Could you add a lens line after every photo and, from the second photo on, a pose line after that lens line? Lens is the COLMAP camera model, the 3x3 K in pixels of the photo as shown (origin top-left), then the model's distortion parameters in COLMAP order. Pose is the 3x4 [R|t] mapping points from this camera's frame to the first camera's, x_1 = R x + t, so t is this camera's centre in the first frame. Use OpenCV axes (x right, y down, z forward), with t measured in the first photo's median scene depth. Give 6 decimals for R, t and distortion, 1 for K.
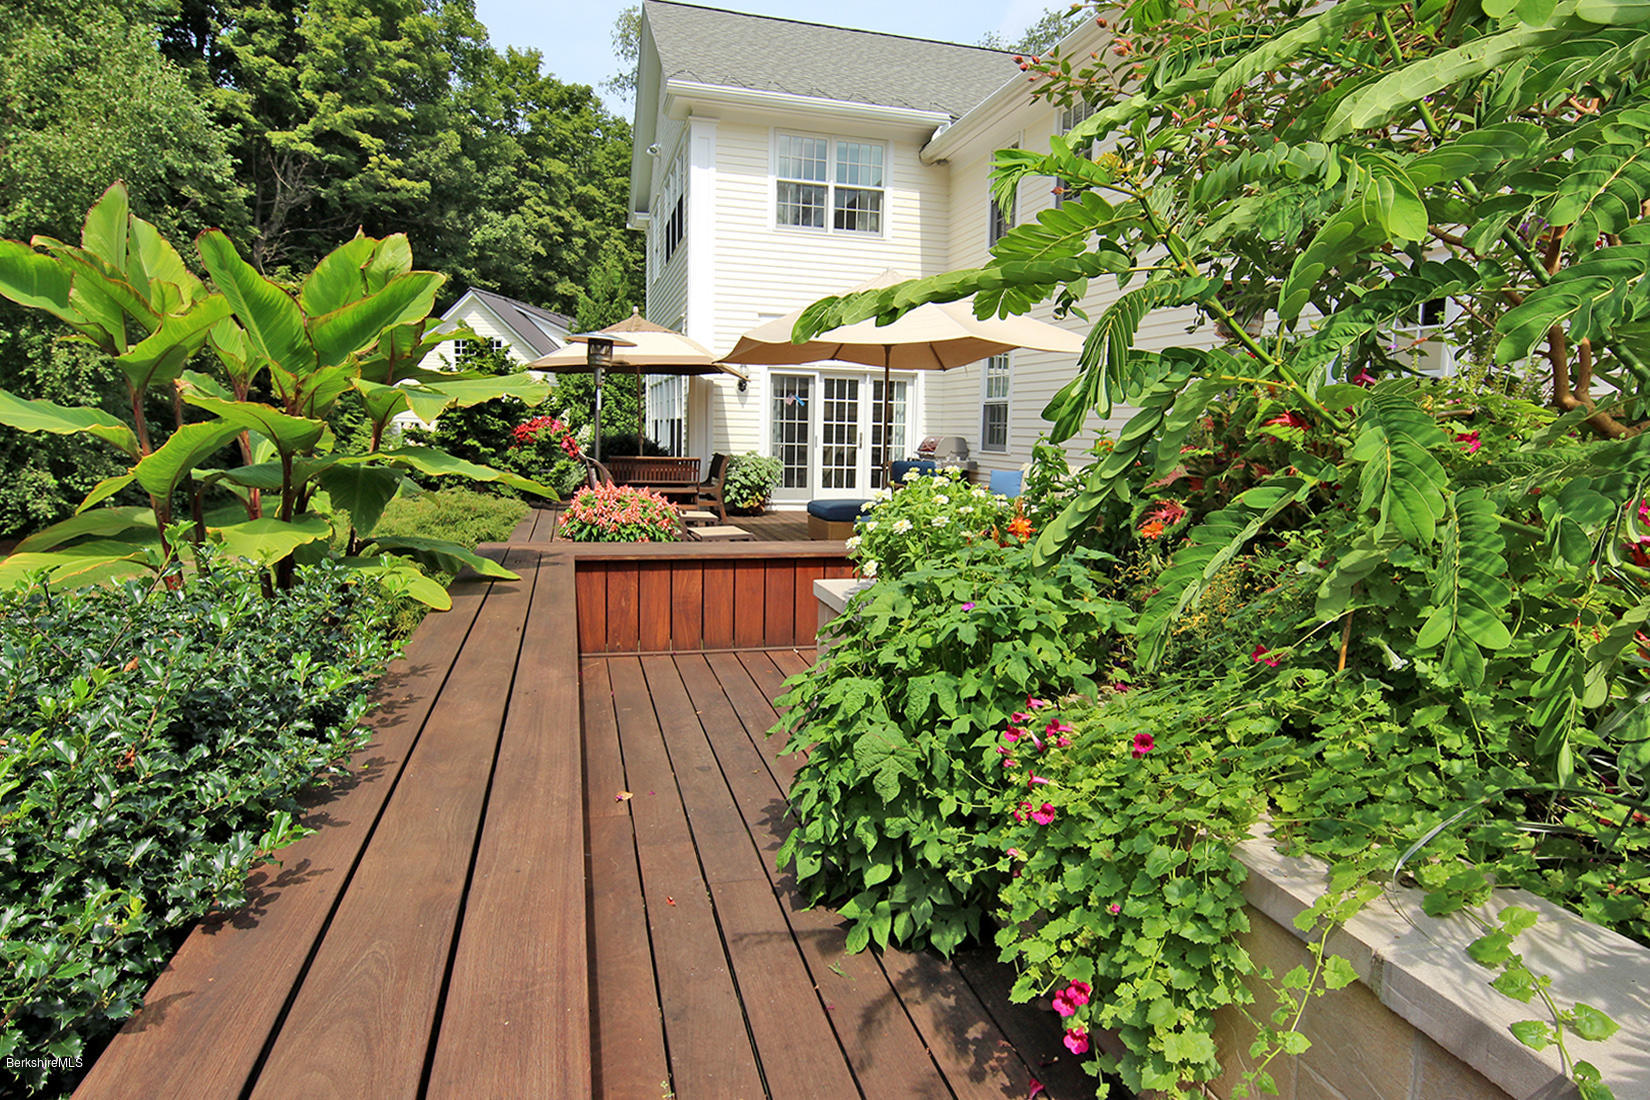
lens RADIAL K [[933.0, 0, 837.8], [0, 933.0, 489.3], [0, 0, 1]] dist [0.001481, -0.000535]
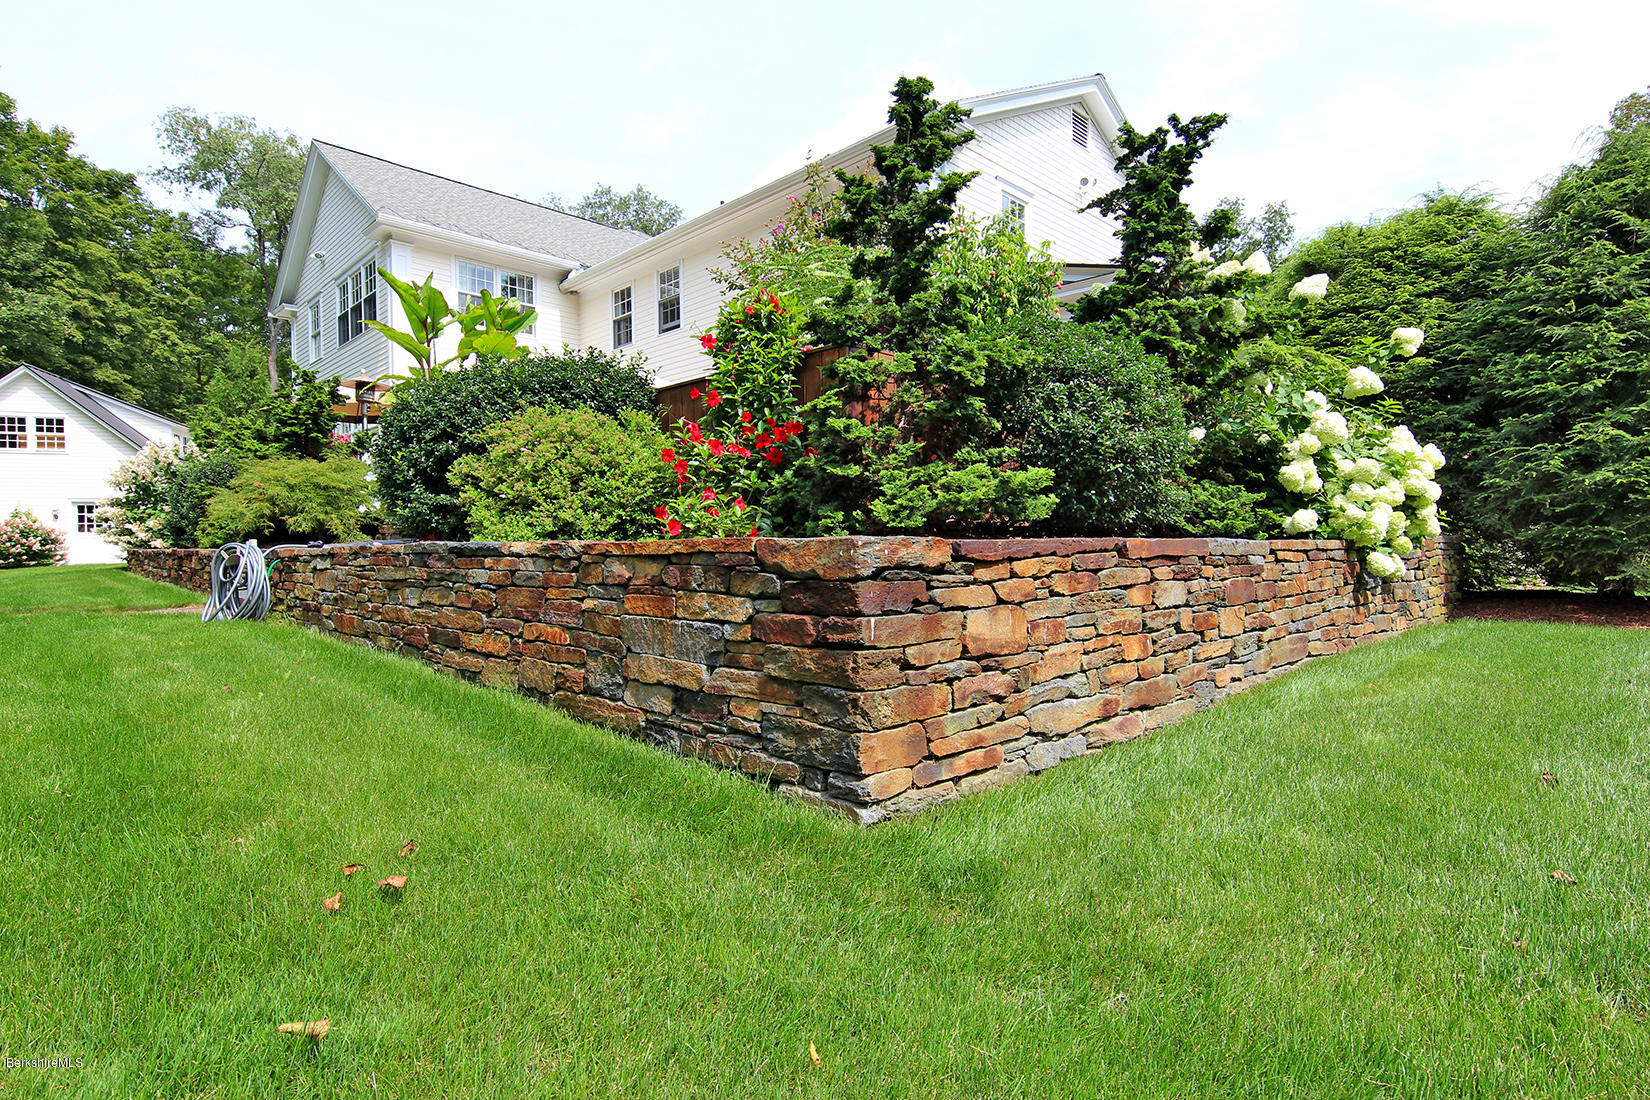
lens RADIAL K [[854.4, 0, 850.2], [0, 854.4, 541.6], [0, 0, 1]] dist [0.009525, -0.005133]
pose [[0.872337, -0.022881, 0.488370, -0.148526], [0.058041, 0.996687, -0.056977, 0.126787], [-0.485448, 0.078049, 0.870775, -0.321857]]
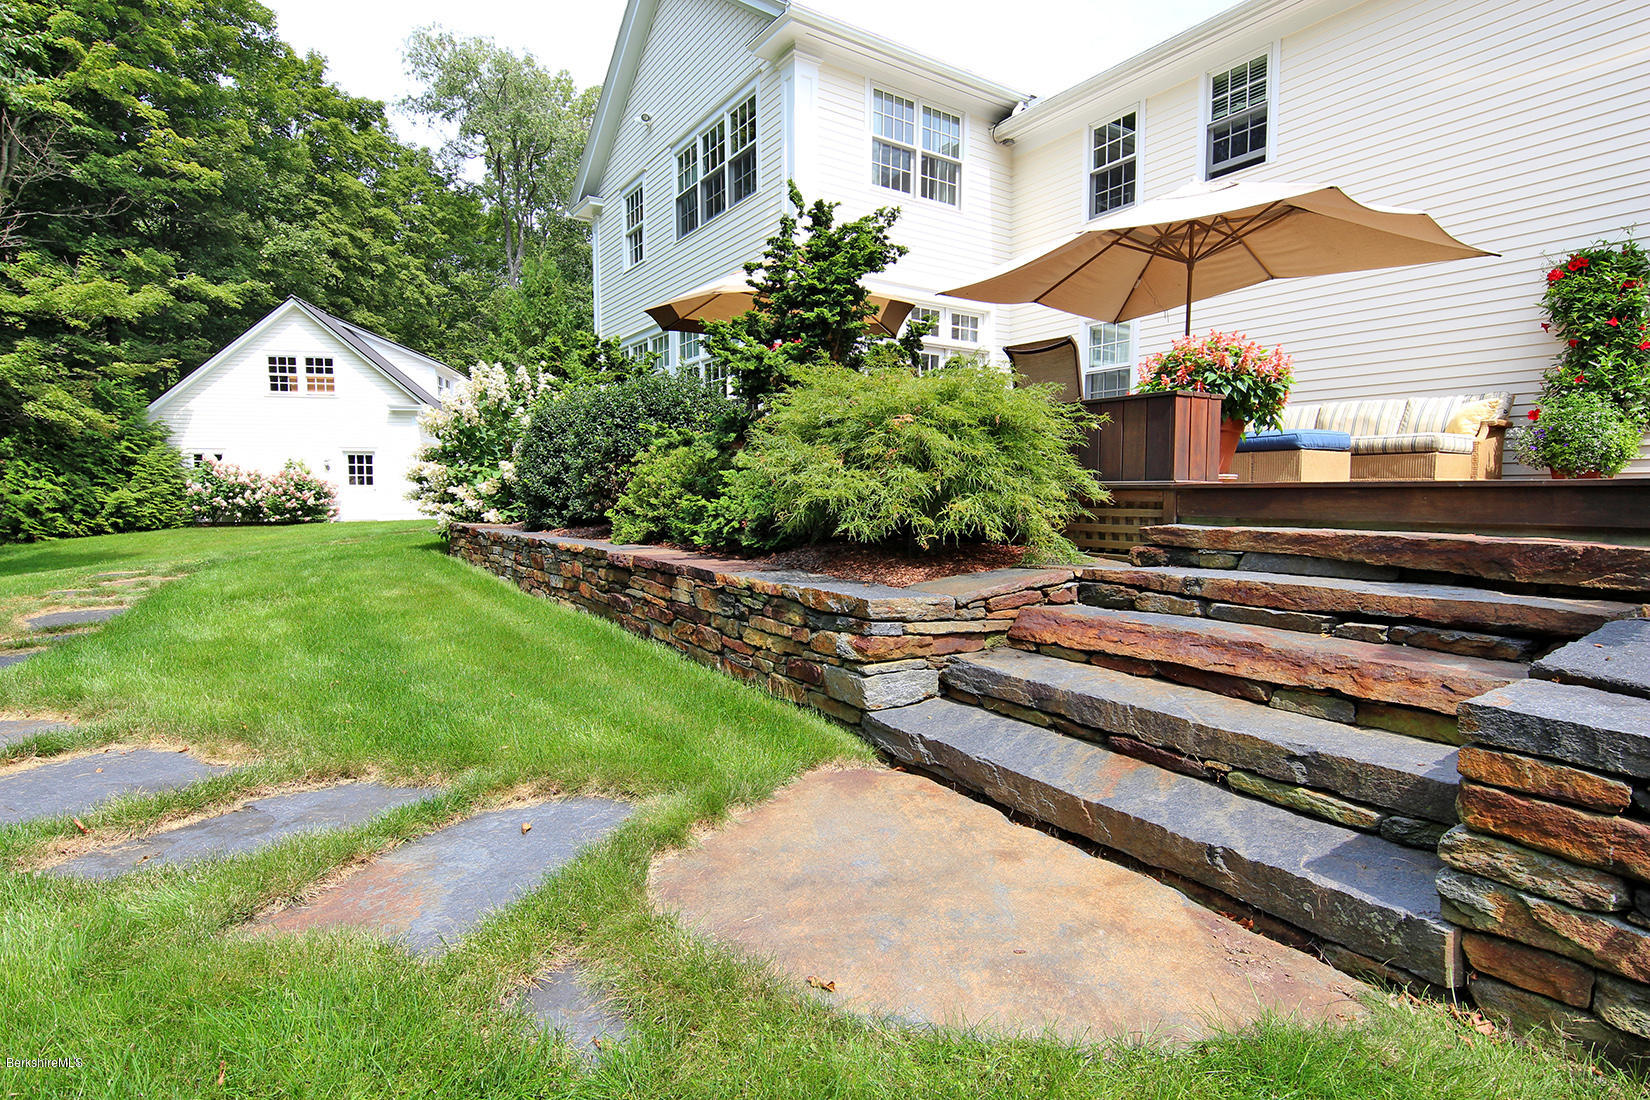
lens RADIAL K [[854.4, 0, 838.2], [0, 854.4, 538.9], [0, 0, 1]] dist [0.009525, -0.005133]
pose [[0.949226, -0.027665, 0.313375, -0.299596], [0.032779, 0.999401, -0.011060, 0.066726], [-0.312882, 0.020771, 0.949565, 0.155331]]
